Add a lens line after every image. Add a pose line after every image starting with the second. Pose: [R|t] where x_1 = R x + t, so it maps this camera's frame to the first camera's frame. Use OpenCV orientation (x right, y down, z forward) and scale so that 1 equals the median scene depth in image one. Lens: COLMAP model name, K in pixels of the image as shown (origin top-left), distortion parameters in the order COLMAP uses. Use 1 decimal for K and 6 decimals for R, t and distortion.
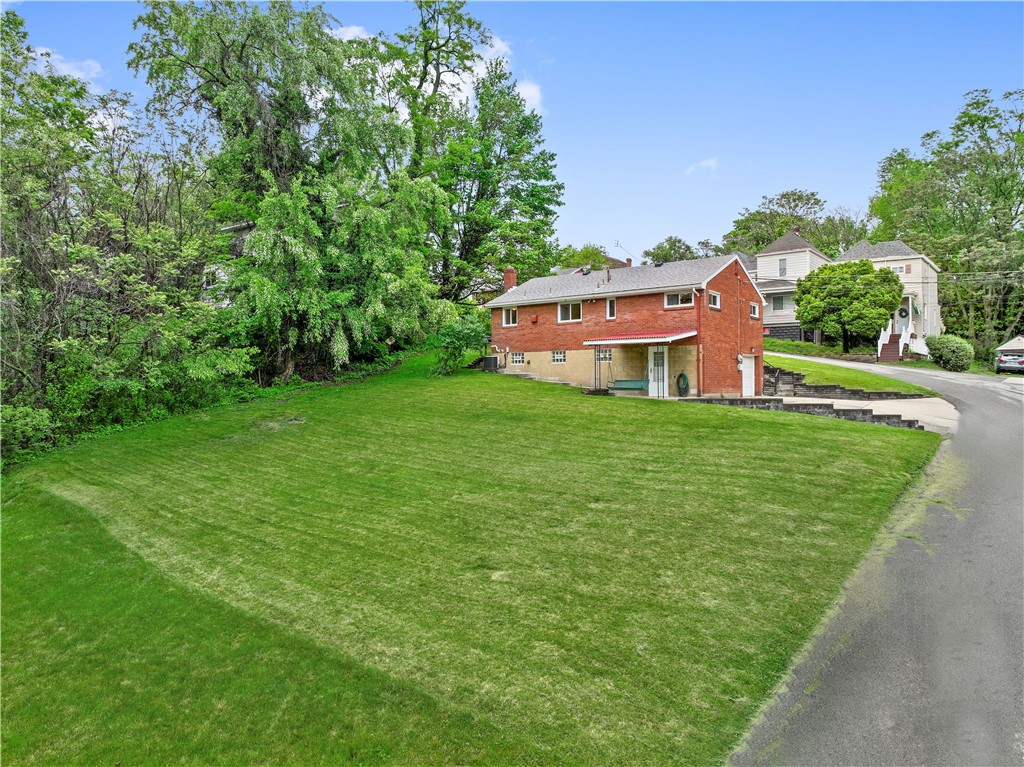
lens RADIAL K [[709.8, 0, 511.2], [0, 709.8, 382.6], [0, 0, 1]] dist [0.001102, 0.001920]
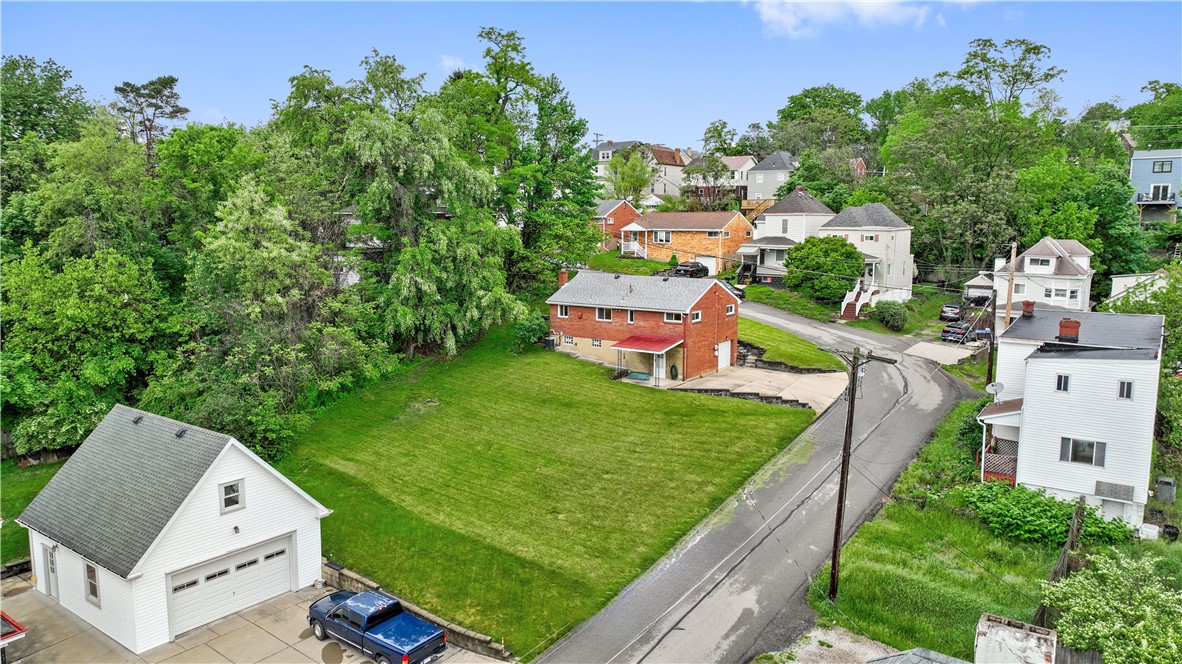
lens RADIAL K [[831.4, 0, 591.9], [0, 831.4, 326.8], [0, 0, 1]] dist [0.000554, -0.000861]
pose [[0.999169, 0.002406, 0.040682, -0.013766], [-0.008265, 0.989476, 0.144463, -0.348855], [-0.039906, -0.144680, 0.988674, -0.767316]]
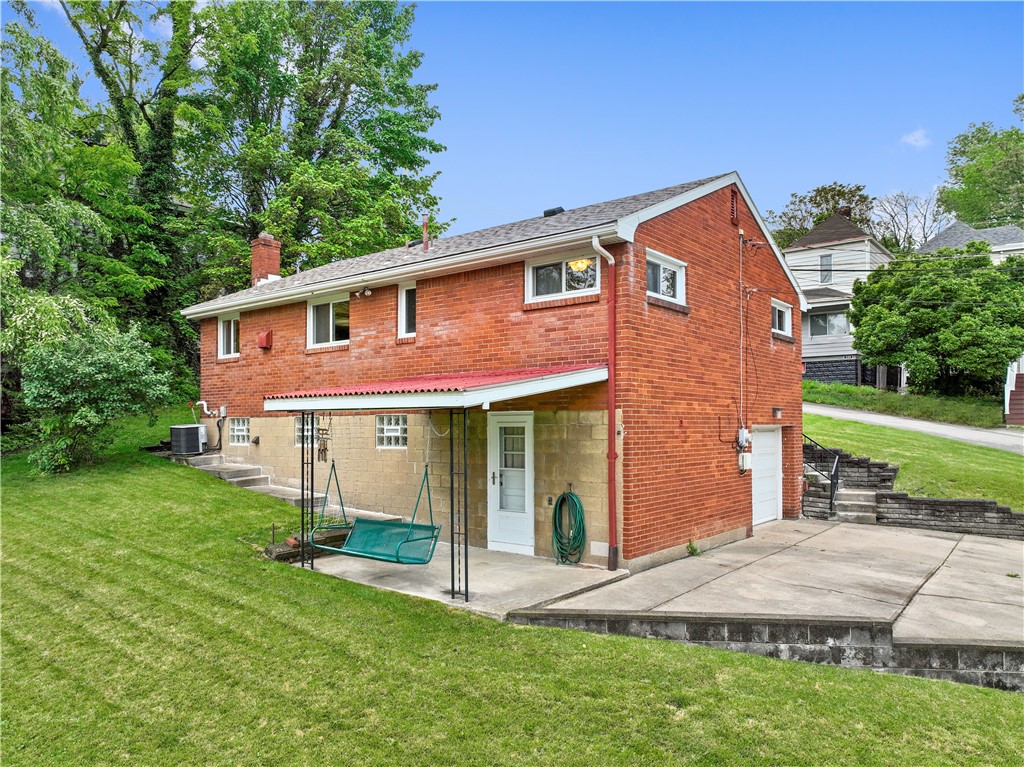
lens RADIAL K [[709.8, 0, 513.6], [0, 709.8, 411.3], [0, 0, 1]] dist [0.001102, 0.001920]
pose [[0.999545, 0.000572, -0.030153, 0.218757], [-0.000953, 0.999920, -0.012618, -0.046512], [0.030143, 0.012641, 0.999466, 0.640478]]
